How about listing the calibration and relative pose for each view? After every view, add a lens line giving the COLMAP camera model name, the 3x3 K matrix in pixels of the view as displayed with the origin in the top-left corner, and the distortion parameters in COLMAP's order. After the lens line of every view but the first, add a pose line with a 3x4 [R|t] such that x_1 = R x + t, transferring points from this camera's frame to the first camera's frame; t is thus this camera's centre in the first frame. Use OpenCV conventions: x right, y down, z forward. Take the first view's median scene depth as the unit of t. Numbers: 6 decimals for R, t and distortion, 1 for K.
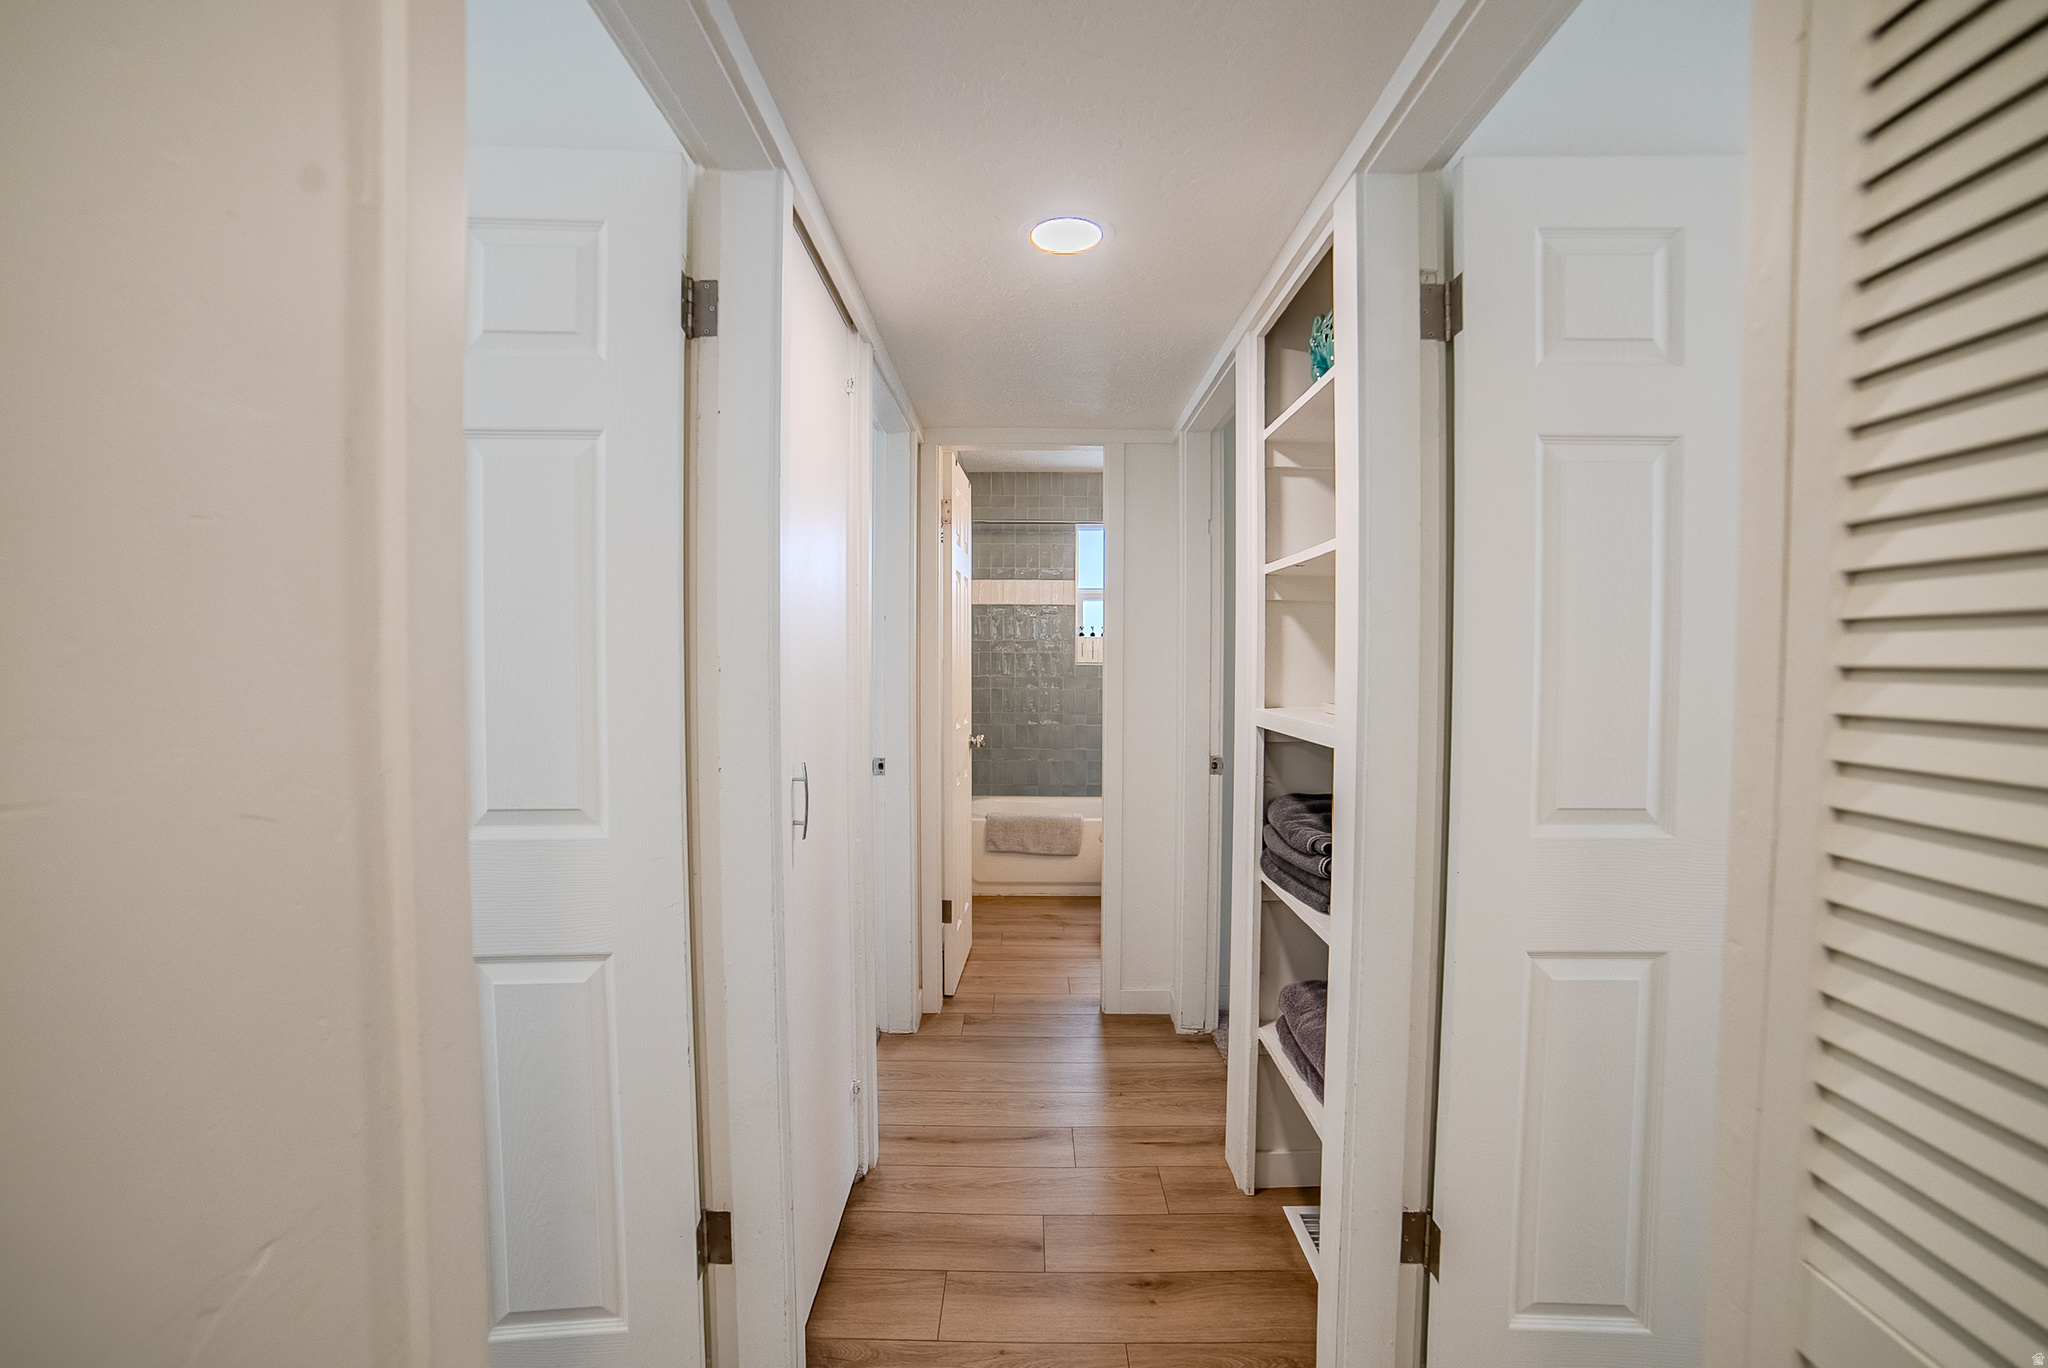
lens RADIAL K [[869.5, 0, 1042.7], [0, 869.5, 675.1], [0, 0, 1]] dist [-0.115180, 0.037269]
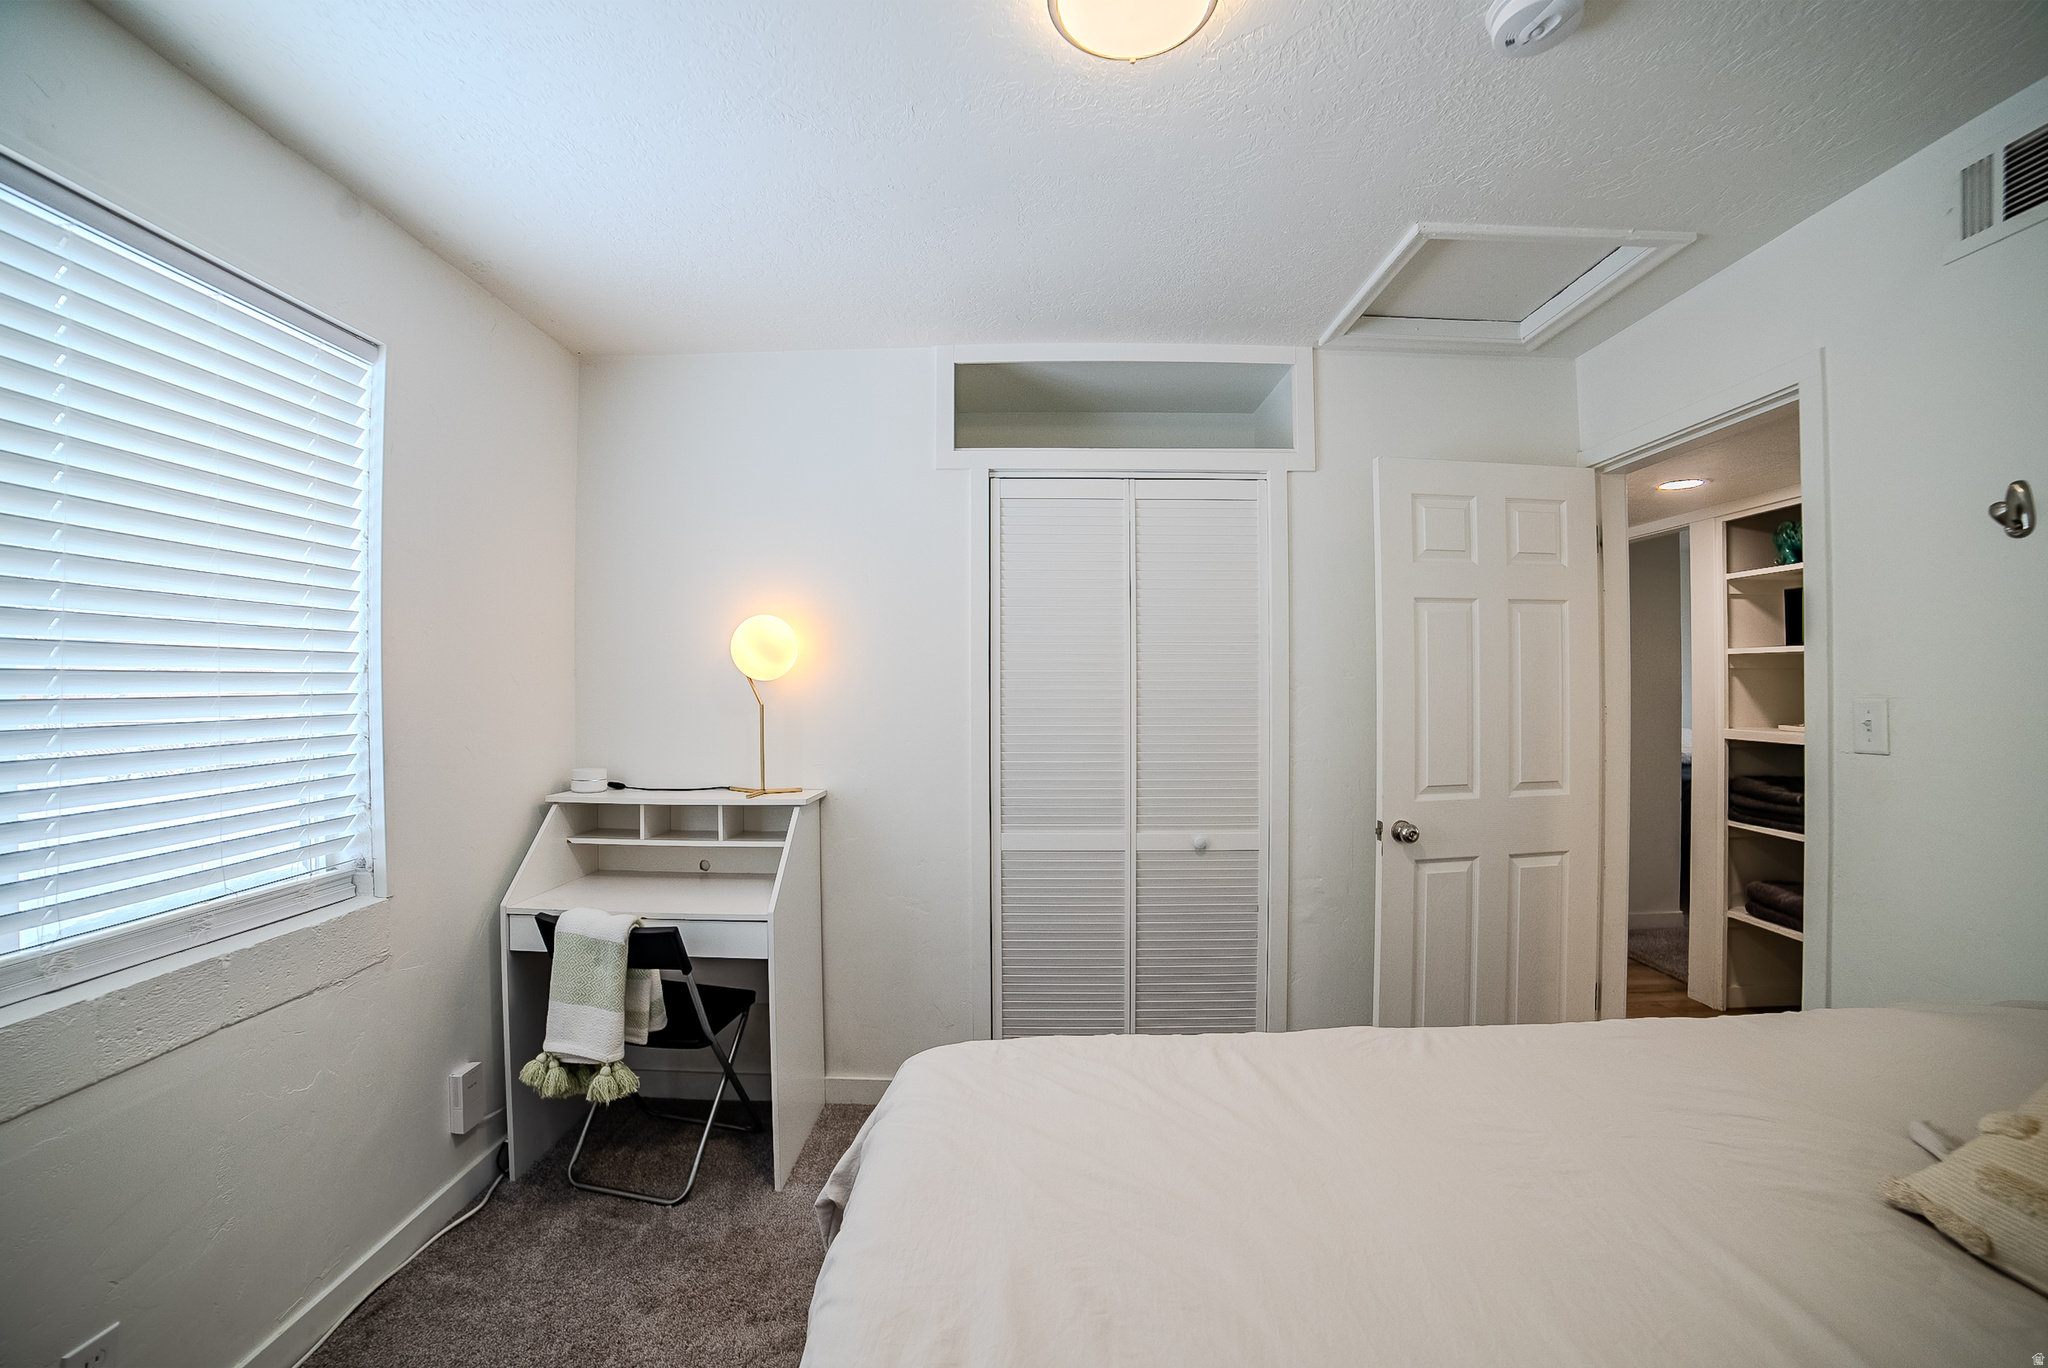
lens RADIAL K [[869.5, 0, 1042.7], [0, 869.5, 675.1], [0, 0, 1]] dist [-0.115180, 0.037269]
pose [[0.999894, -0.005833, 0.013327, -1.844203], [0.006206, 0.999586, -0.028093, -0.051915], [-0.013158, 0.028173, 0.999516, -1.054646]]
